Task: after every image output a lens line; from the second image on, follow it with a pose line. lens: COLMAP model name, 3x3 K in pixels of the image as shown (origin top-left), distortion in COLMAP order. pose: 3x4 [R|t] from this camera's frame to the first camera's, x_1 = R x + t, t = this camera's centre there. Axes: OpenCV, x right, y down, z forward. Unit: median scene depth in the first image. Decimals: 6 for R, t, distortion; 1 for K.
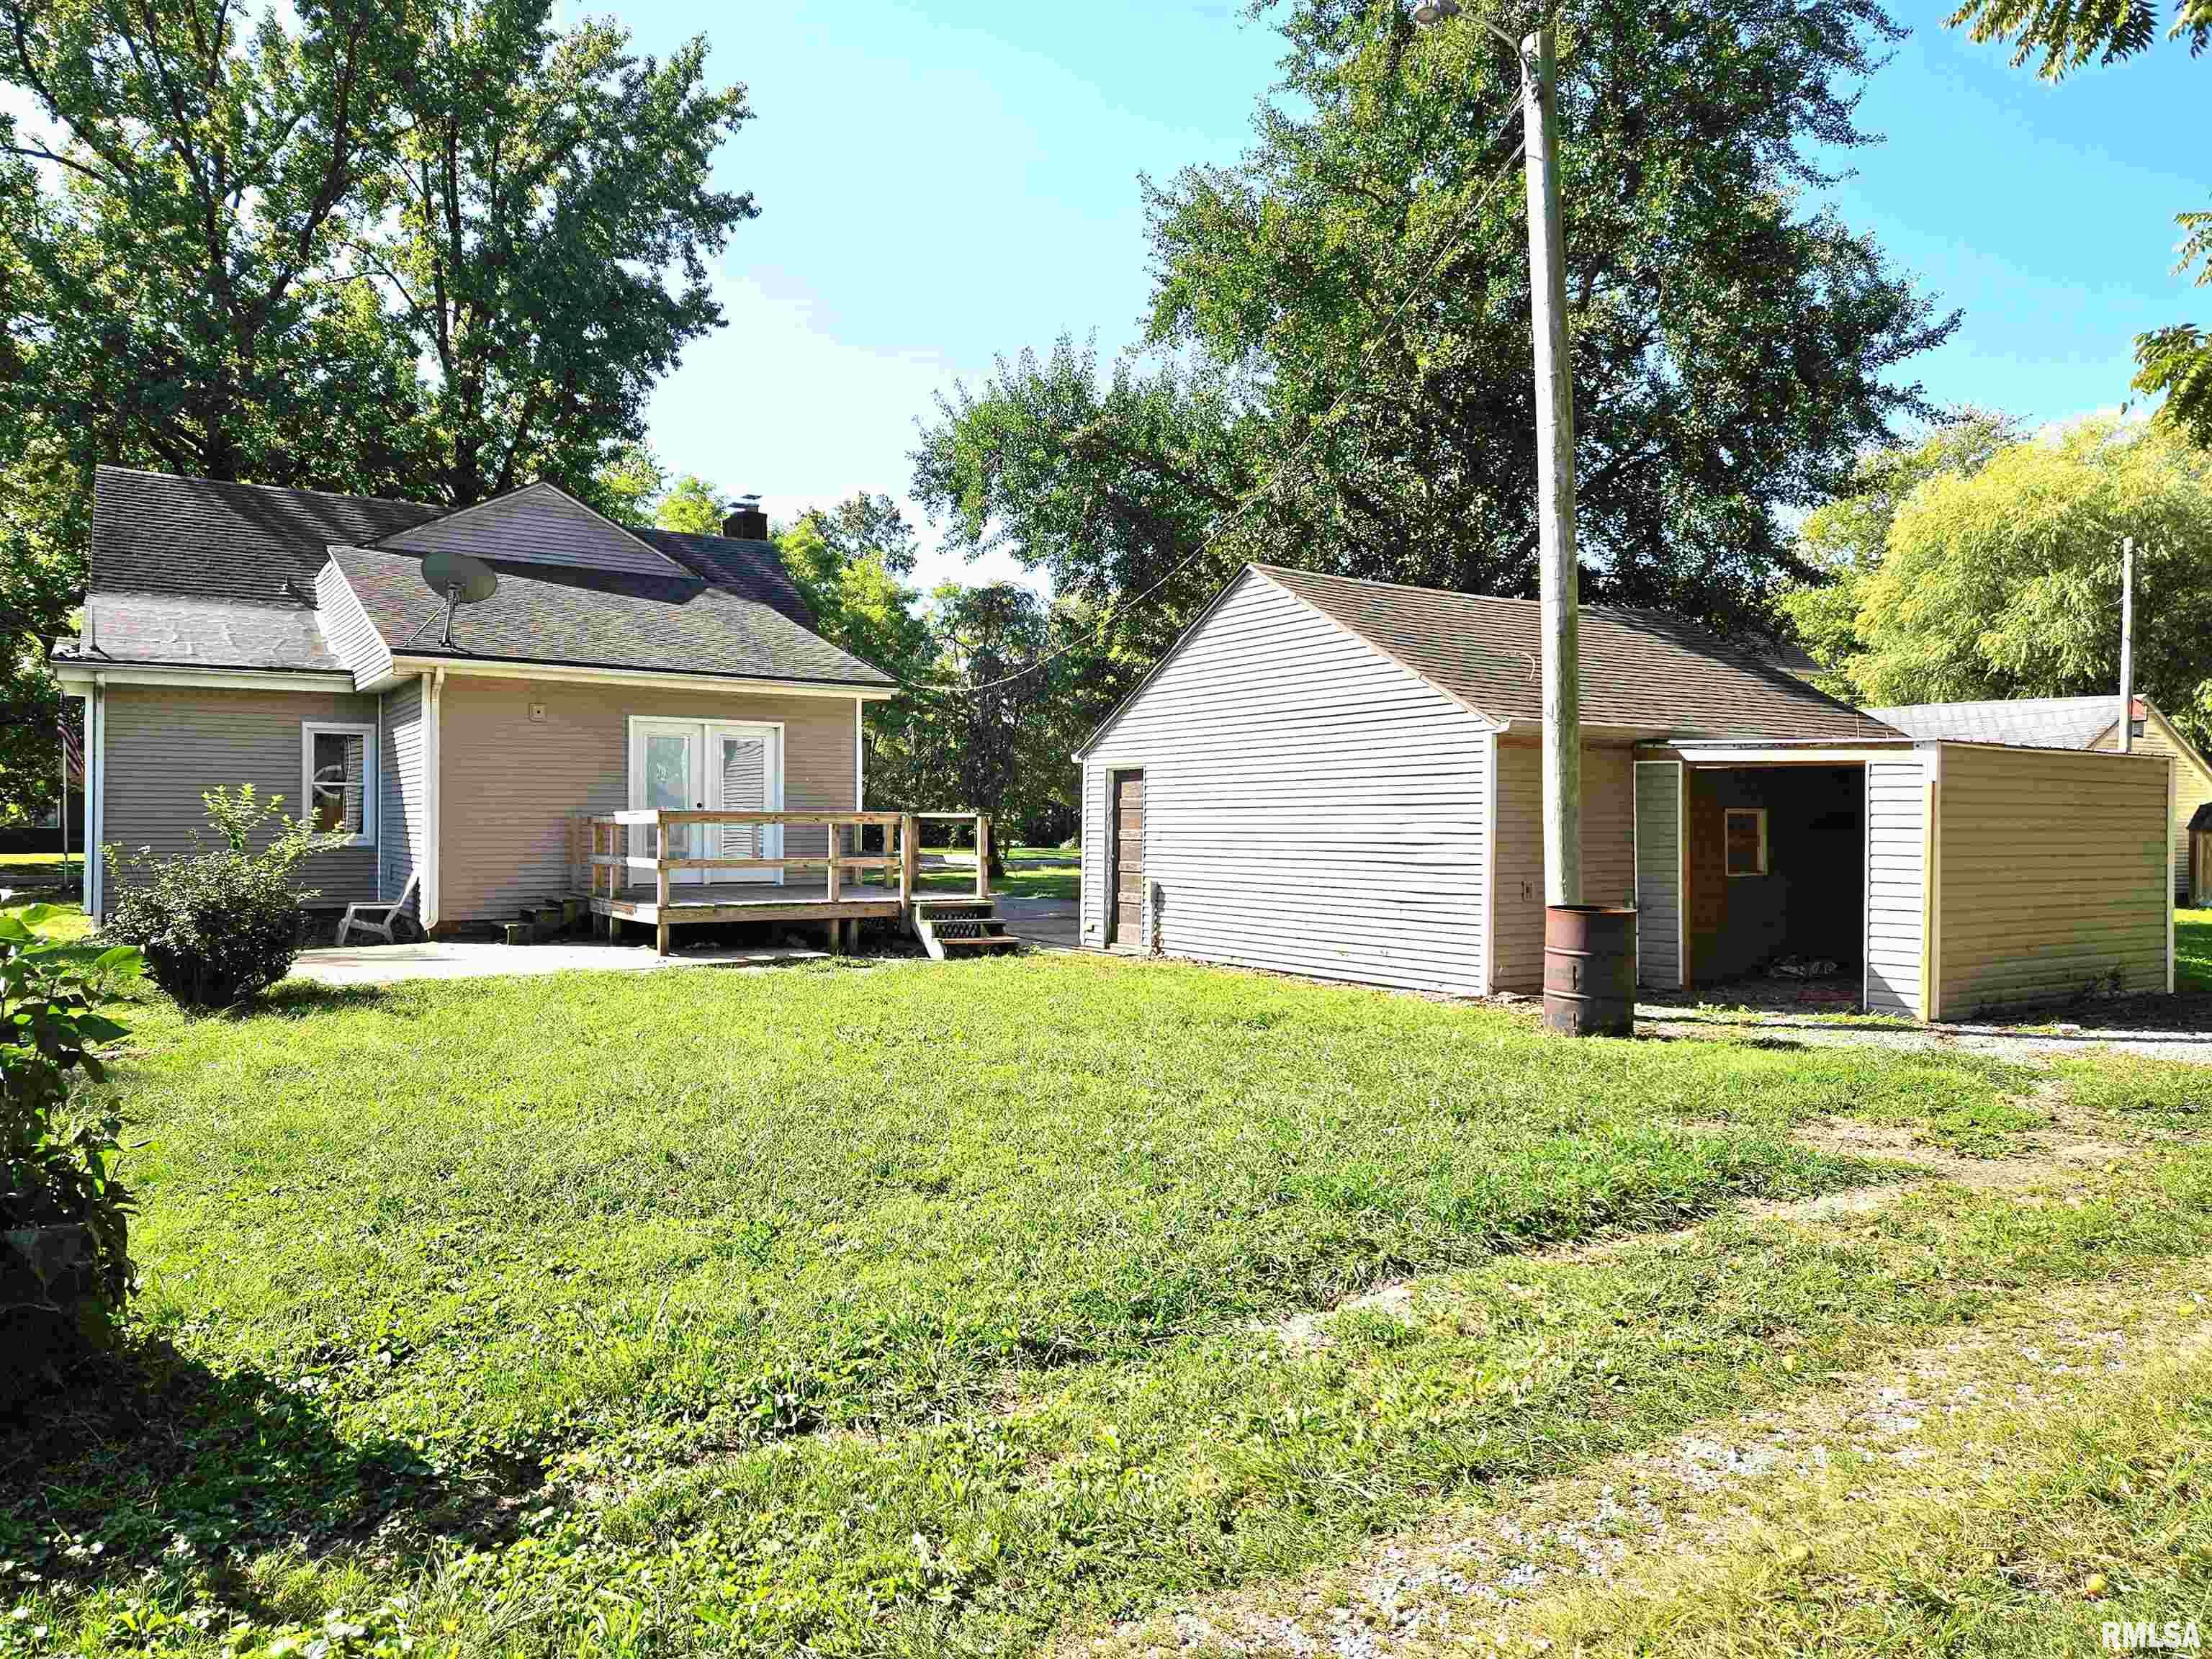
lens RADIAL K [[1541.2, 0, 1106.0], [0, 1541.2, 829.5], [0, 0, 1]] dist [0.082700, -0.075633]
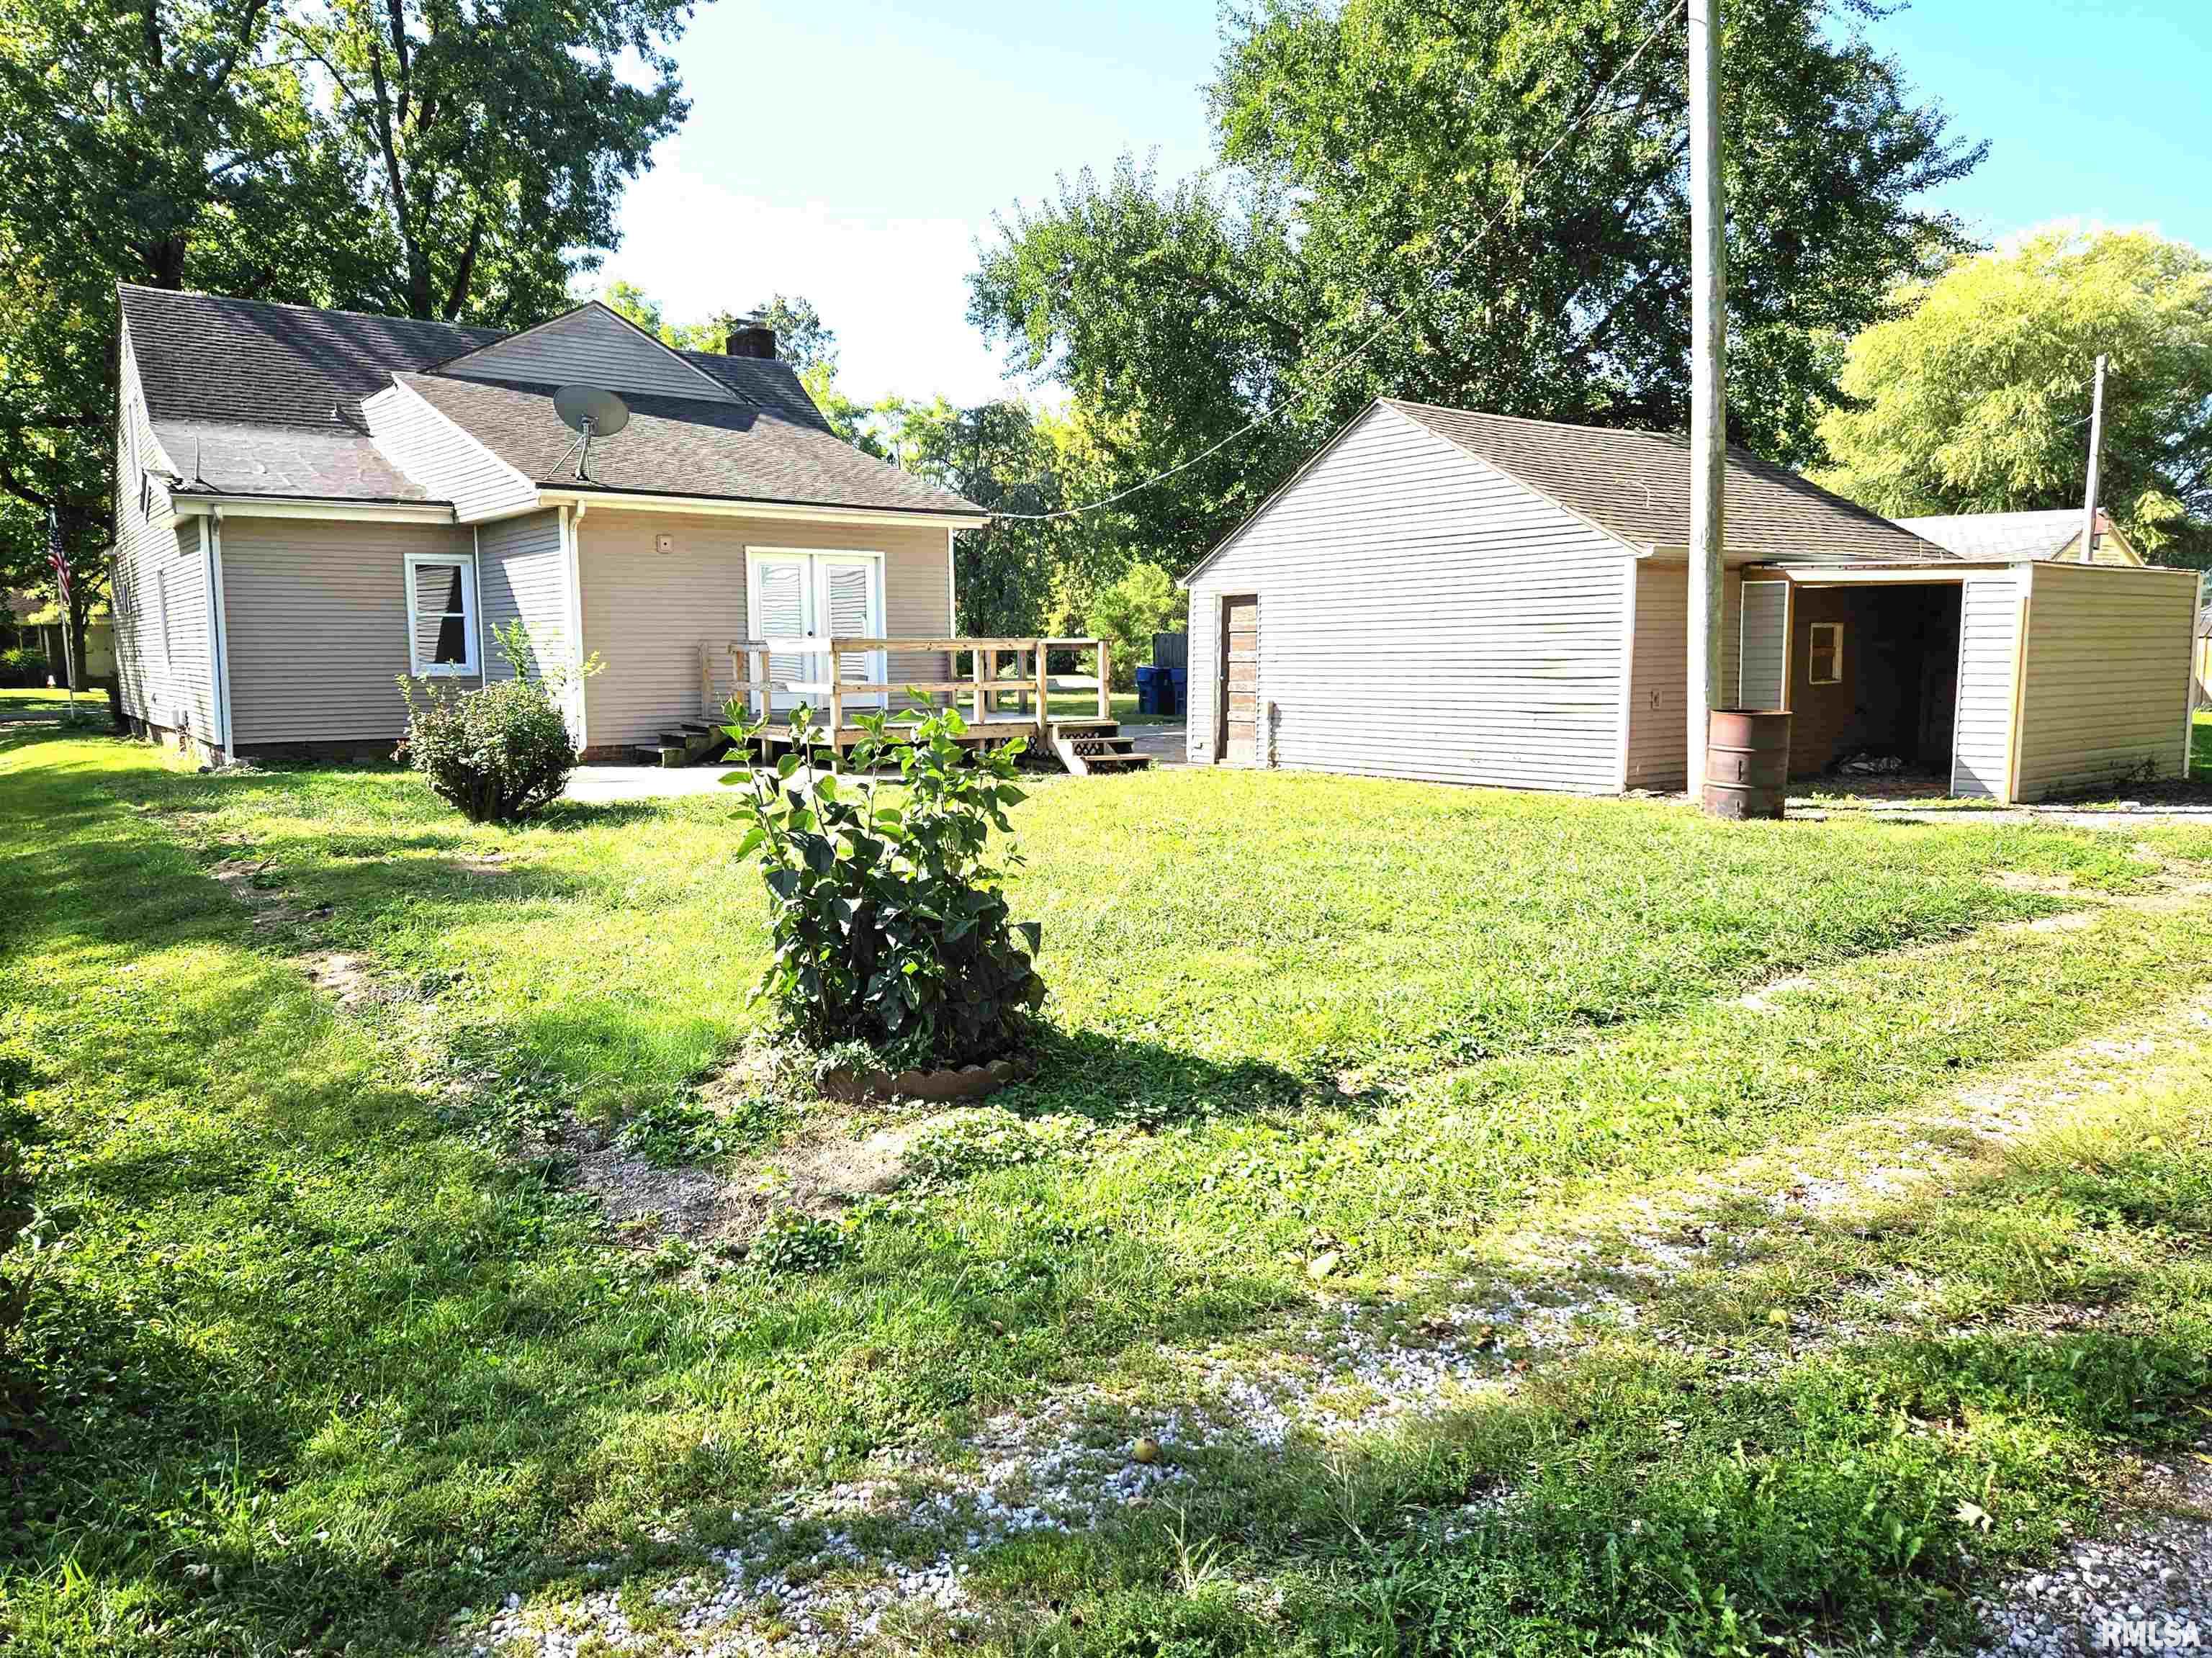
lens RADIAL K [[1608.8, 0, 1106.0], [0, 1608.8, 829.0], [0, 0, 1]] dist [0.089795, -0.082963]
pose [[0.997118, -0.020910, 0.072934, -0.147016], [0.012939, 0.994056, 0.108096, 0.000066], [-0.074760, -0.106841, 0.991461, -0.103249]]
